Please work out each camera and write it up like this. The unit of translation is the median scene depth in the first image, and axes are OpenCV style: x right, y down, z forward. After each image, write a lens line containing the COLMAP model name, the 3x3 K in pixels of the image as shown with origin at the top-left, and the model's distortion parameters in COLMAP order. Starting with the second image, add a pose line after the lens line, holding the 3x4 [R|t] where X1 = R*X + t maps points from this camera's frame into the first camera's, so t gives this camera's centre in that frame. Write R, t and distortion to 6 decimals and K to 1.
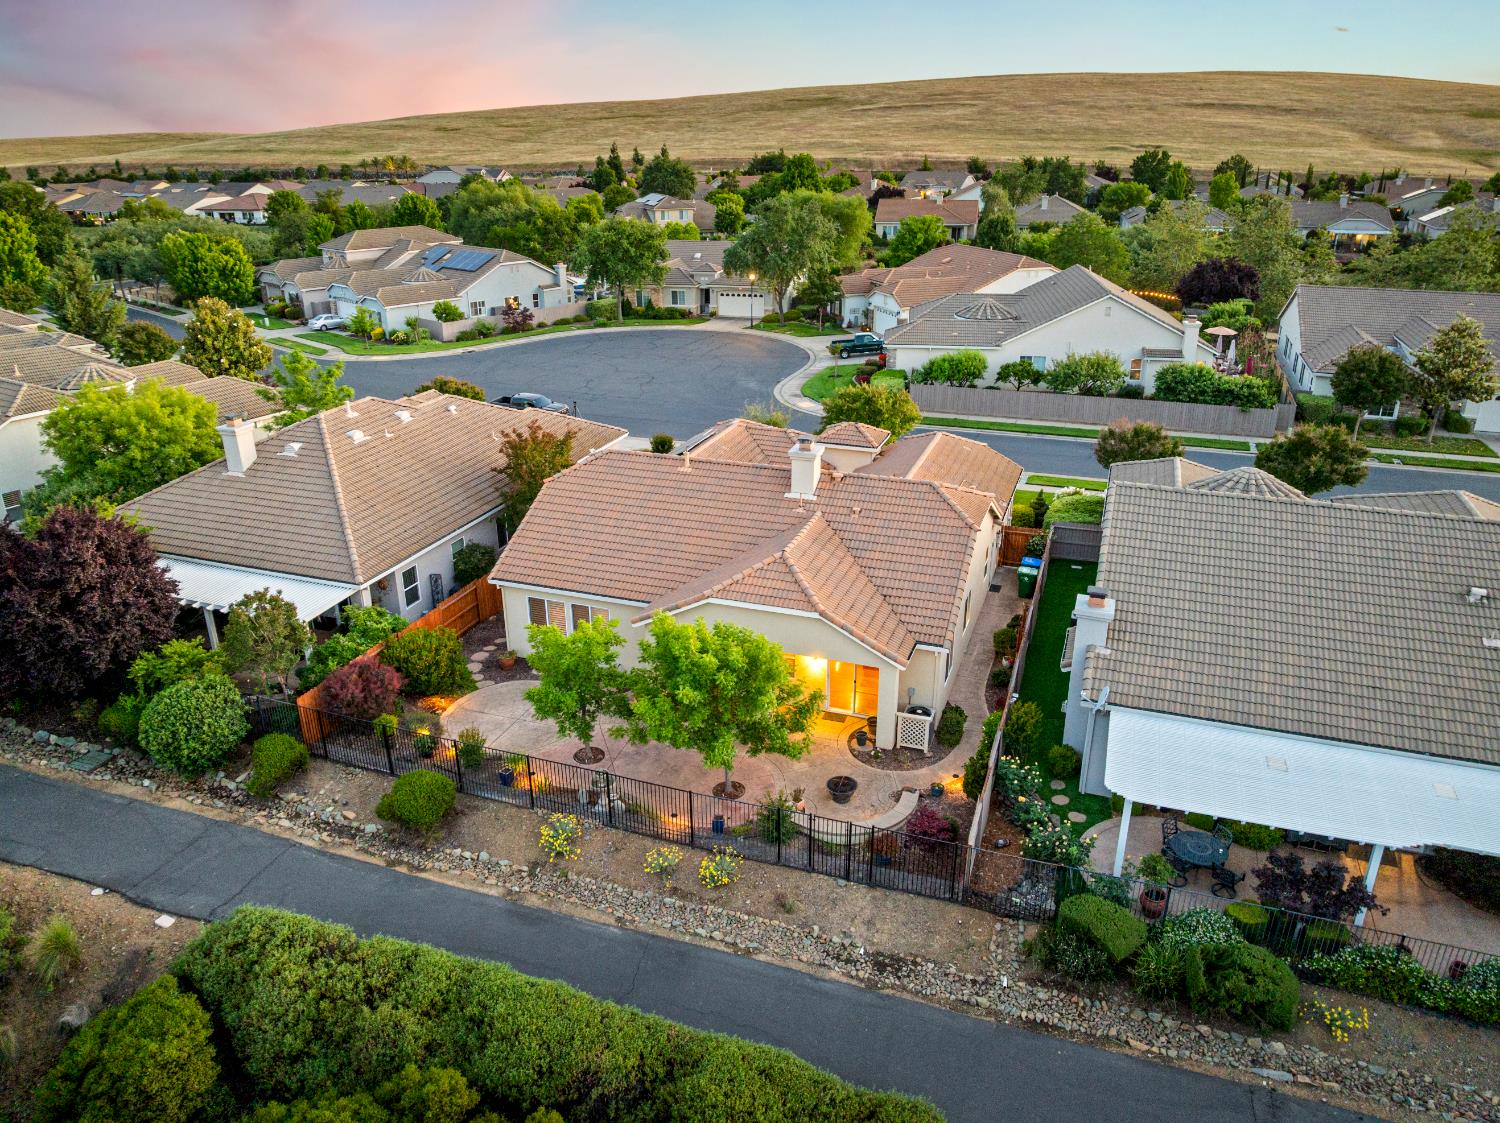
lens RADIAL K [[1055.4, 0, 749.0], [0, 1055.4, 560.1], [0, 0, 1]] dist [-0.042677, 0.002951]
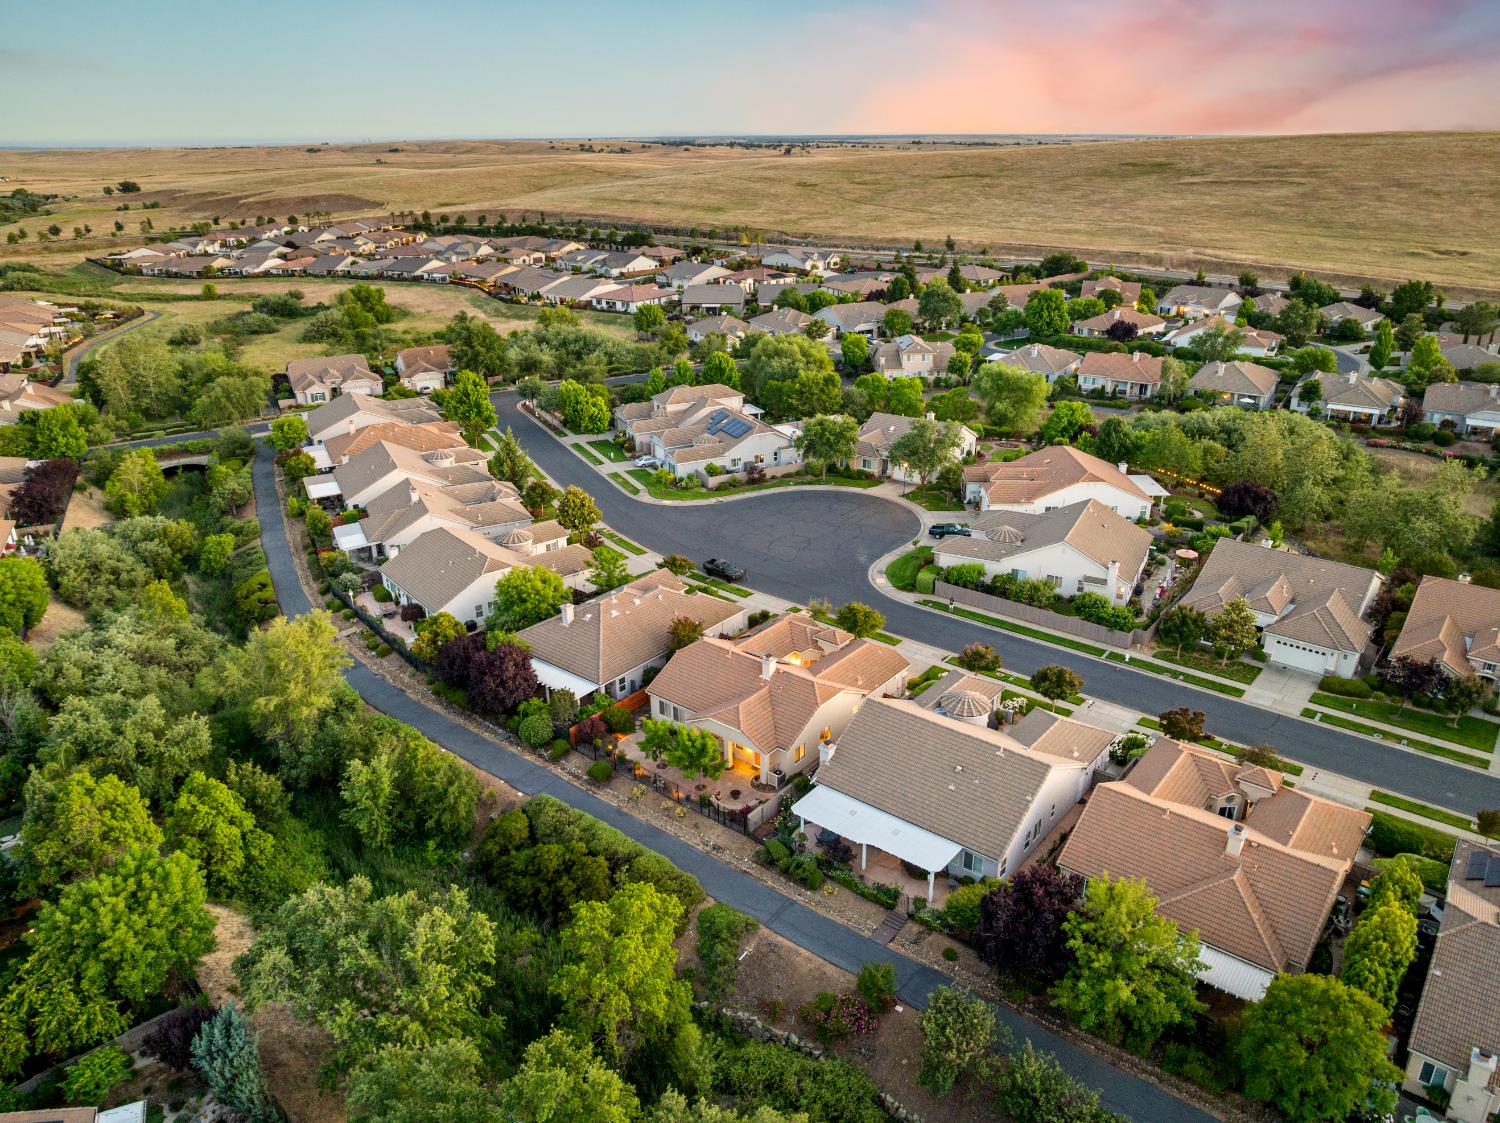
lens RADIAL K [[1055.4, 0, 747.6], [0, 1055.4, 563.4], [0, 0, 1]] dist [-0.042677, 0.002951]
pose [[0.942823, 0.124052, -0.309347, 0.741261], [-0.121080, 0.992223, 0.028869, -0.393133], [0.310522, 0.010237, 0.950511, -1.369235]]
